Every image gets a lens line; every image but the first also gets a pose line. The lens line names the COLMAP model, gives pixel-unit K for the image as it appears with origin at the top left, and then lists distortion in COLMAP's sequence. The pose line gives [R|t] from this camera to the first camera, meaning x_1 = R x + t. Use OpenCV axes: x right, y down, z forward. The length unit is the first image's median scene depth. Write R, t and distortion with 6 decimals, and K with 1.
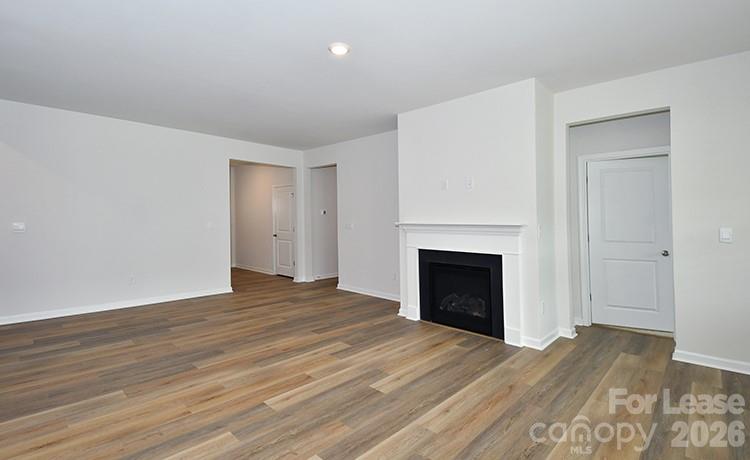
lens RADIAL K [[351.4, 0, 374.0], [0, 351.4, 235.5], [0, 0, 1]] dist [0.001011, 0.000070]
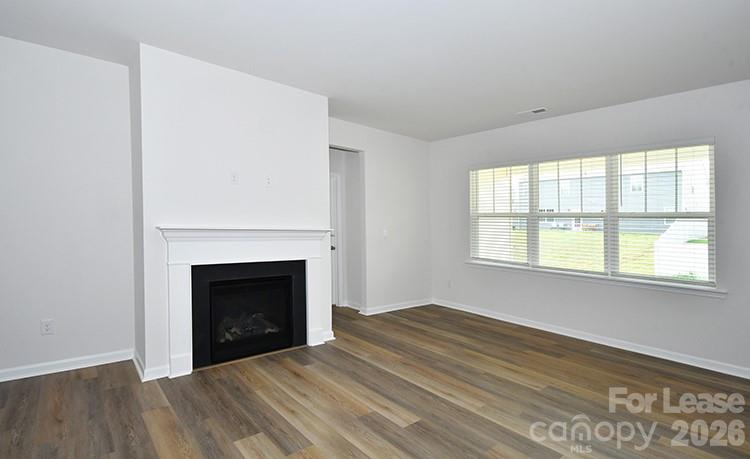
lens RADIAL K [[359.9, 0, 372.4], [0, 359.9, 224.3], [0, 0, 1]] dist [0.006448, -0.000140]
pose [[0.111614, -0.004822, 0.993740, -0.675749], [0.010987, 0.999933, 0.003618, -0.050932], [-0.993691, 0.010514, 0.111660, 0.742622]]
